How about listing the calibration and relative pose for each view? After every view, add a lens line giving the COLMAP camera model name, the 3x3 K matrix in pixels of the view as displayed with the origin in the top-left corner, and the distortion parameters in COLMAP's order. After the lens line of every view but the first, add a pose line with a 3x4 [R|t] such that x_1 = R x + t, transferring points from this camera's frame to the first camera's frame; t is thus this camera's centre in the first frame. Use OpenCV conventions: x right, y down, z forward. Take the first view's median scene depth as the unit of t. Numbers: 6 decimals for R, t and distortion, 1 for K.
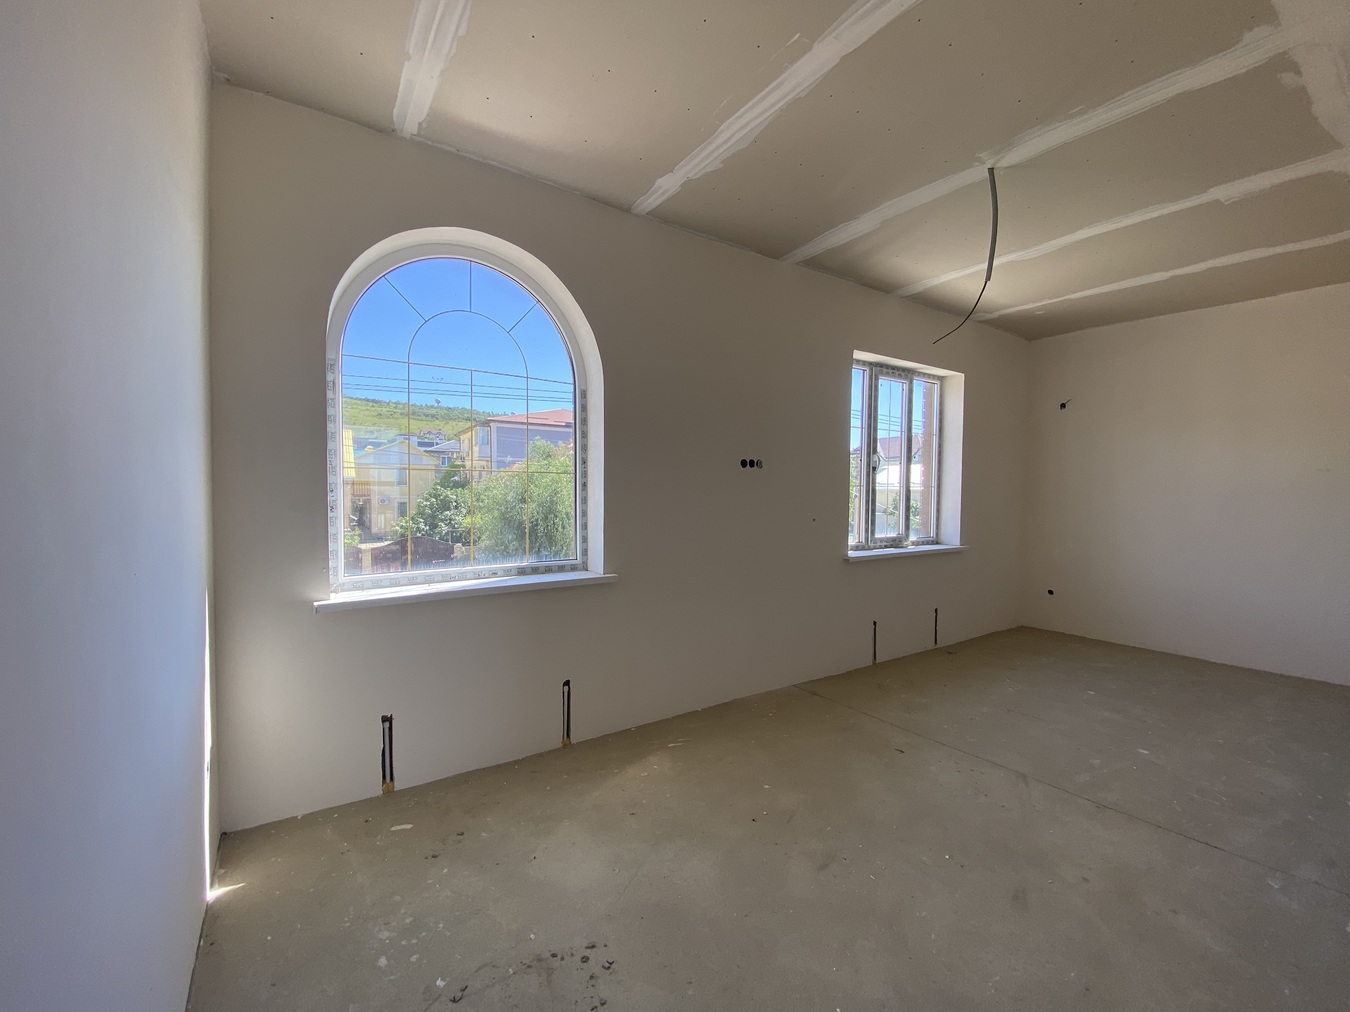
lens RADIAL K [[557.4, 0, 672.1], [0, 557.4, 509.4], [0, 0, 1]] dist [0.018580, -0.019651]
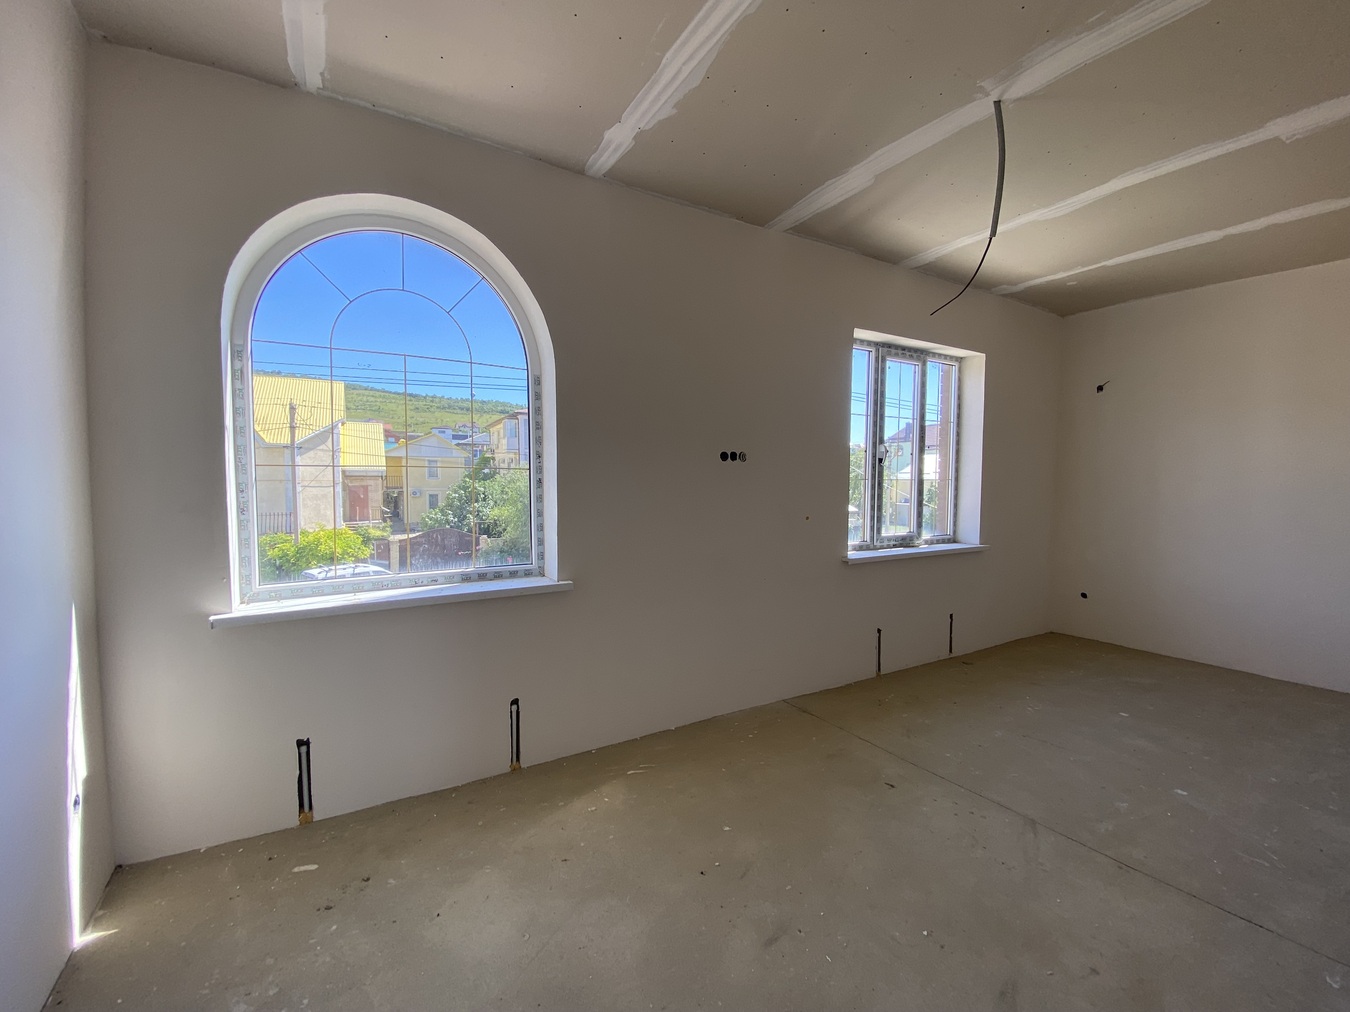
lens RADIAL K [[557.4, 0, 672.1], [0, 557.4, 509.4], [0, 0, 1]] dist [0.018580, -0.019651]
pose [[0.998375, -0.001596, -0.056964, 0.116605], [0.002544, 0.999859, 0.016574, -0.014215], [0.056929, -0.016692, 0.998239, 0.115217]]
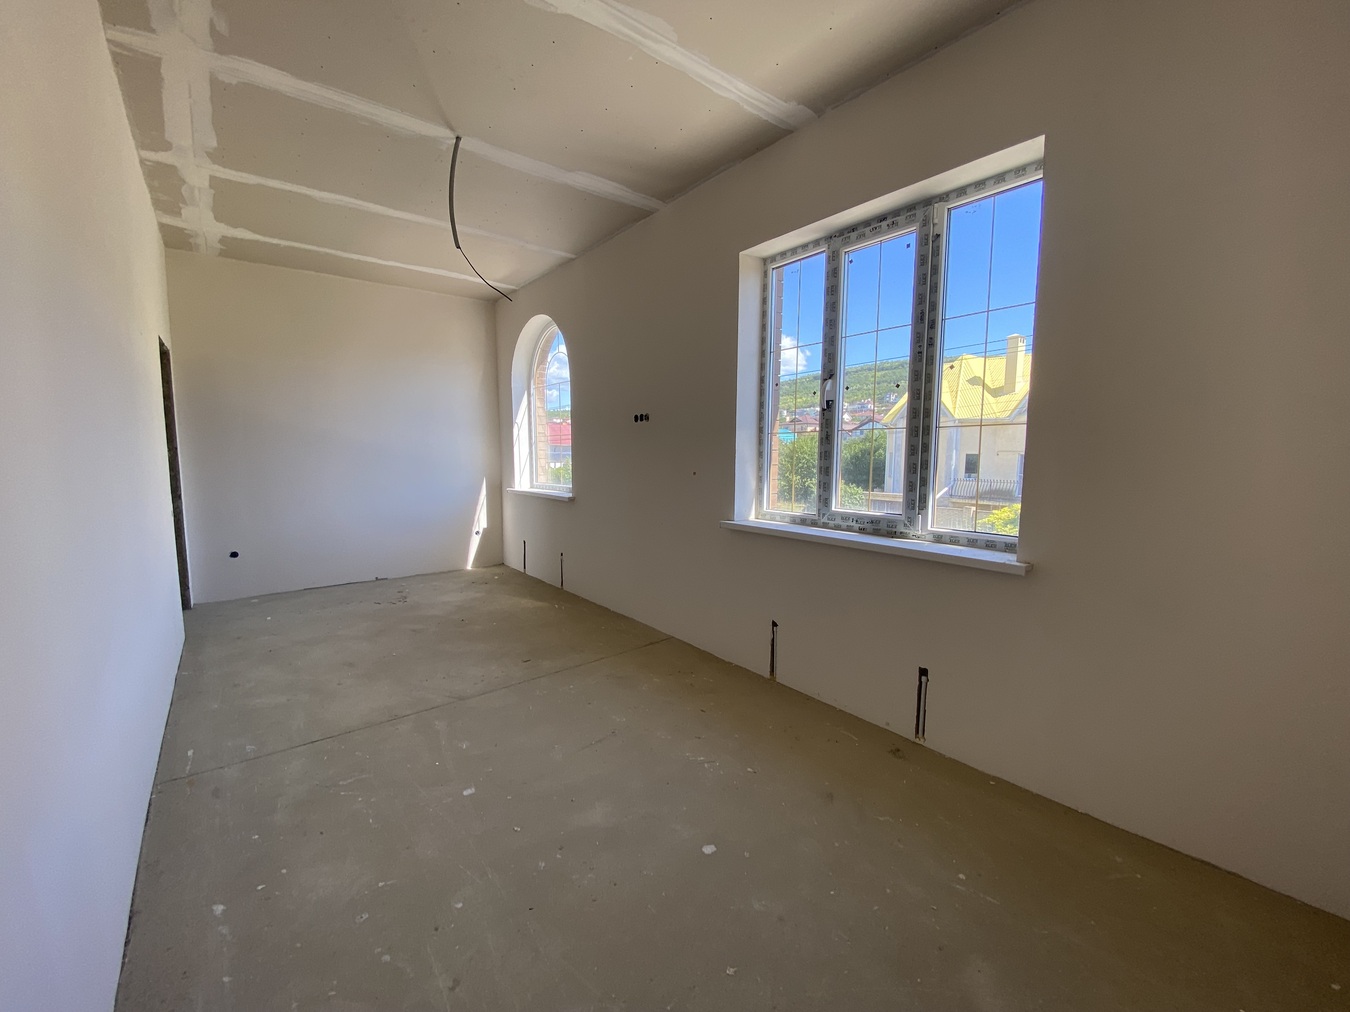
lens RADIAL K [[543.2, 0, 658.6], [0, 543.2, 508.6], [0, 0, 1]] dist [0.025974, -0.026622]
pose [[0.066960, 0.096906, -0.993039, 1.520941], [-0.035668, 0.994869, 0.094679, -0.007108], [0.997118, 0.029080, 0.070072, 1.178882]]
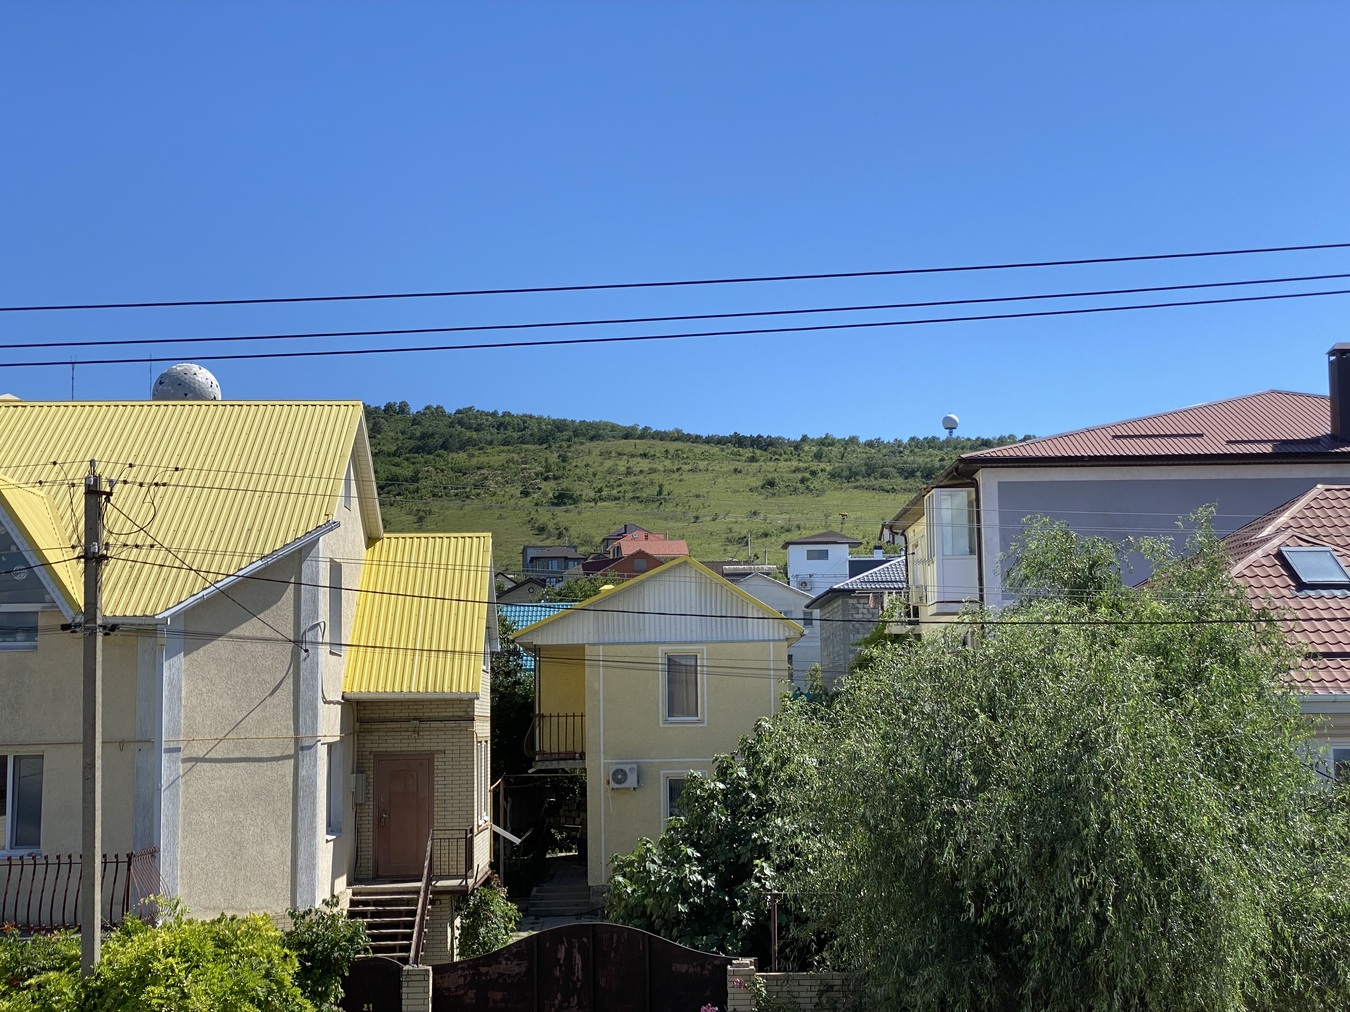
lens RADIAL K [[2008.6, 0, 676.8], [0, 2008.6, 506.0], [0, 0, 1]] dist [0.064471, 0.085510]
pose [[0.855491, -0.073441, -0.512582, 0.487359], [0.001972, 0.990346, -0.138603, -0.107328], [0.517813, 0.117563, 0.847377, 1.678912]]
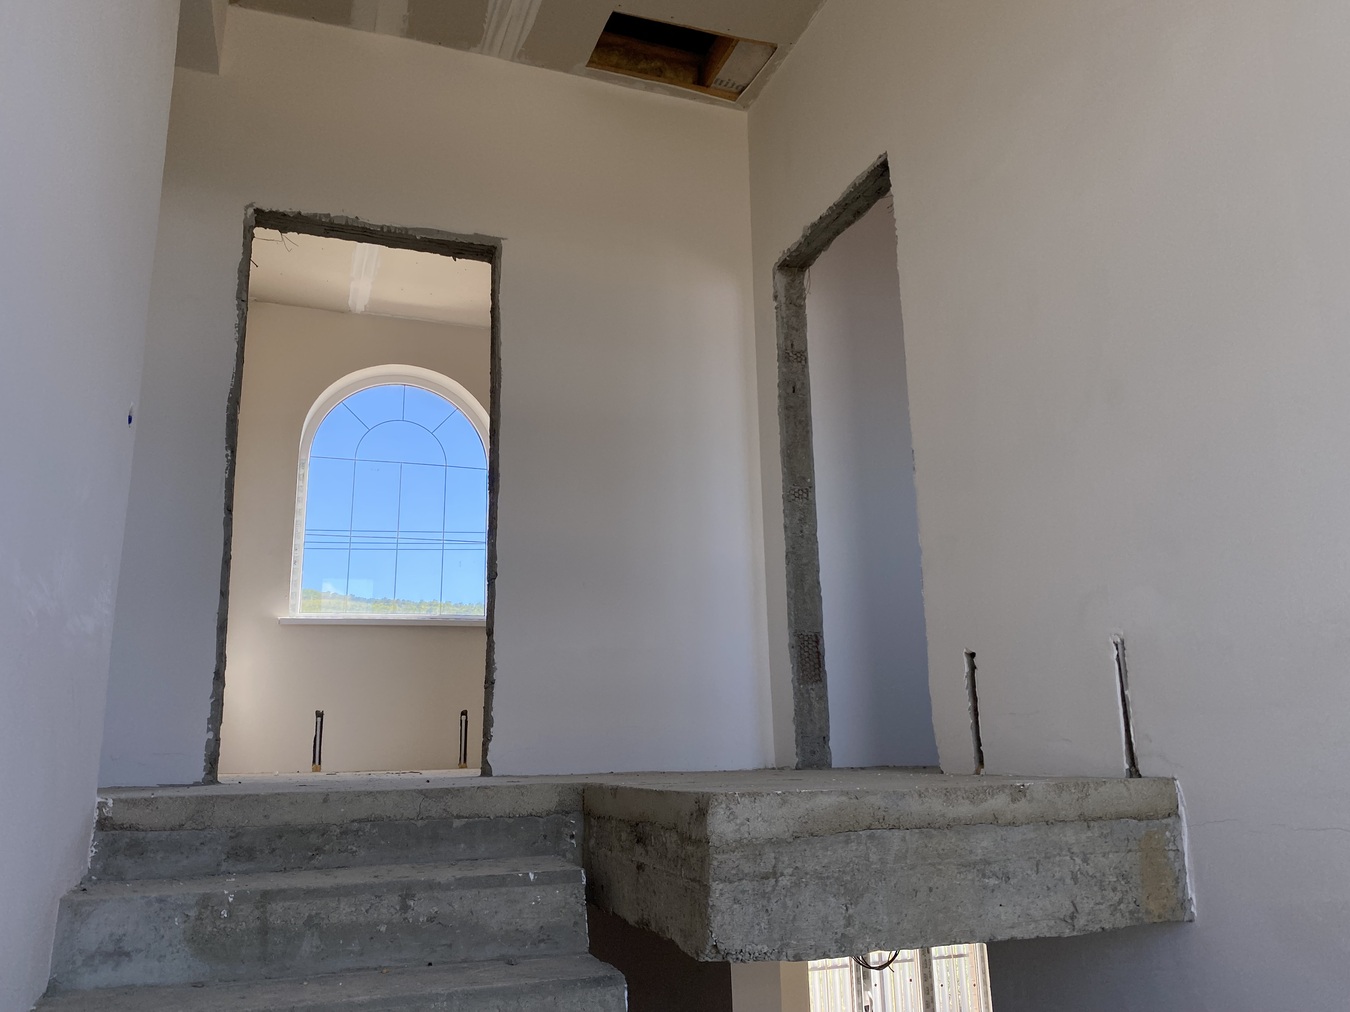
lens RADIAL K [[1036.7, 0, 675.0], [0, 1036.7, 506.0], [0, 0, 1]] dist [-0.001206, -0.000209]
pose [[0.972783, -0.077499, -0.218372, 0.745747], [0.018009, 0.964848, -0.262192, 0.468699], [0.231015, 0.251123, 0.939984, -1.044066]]
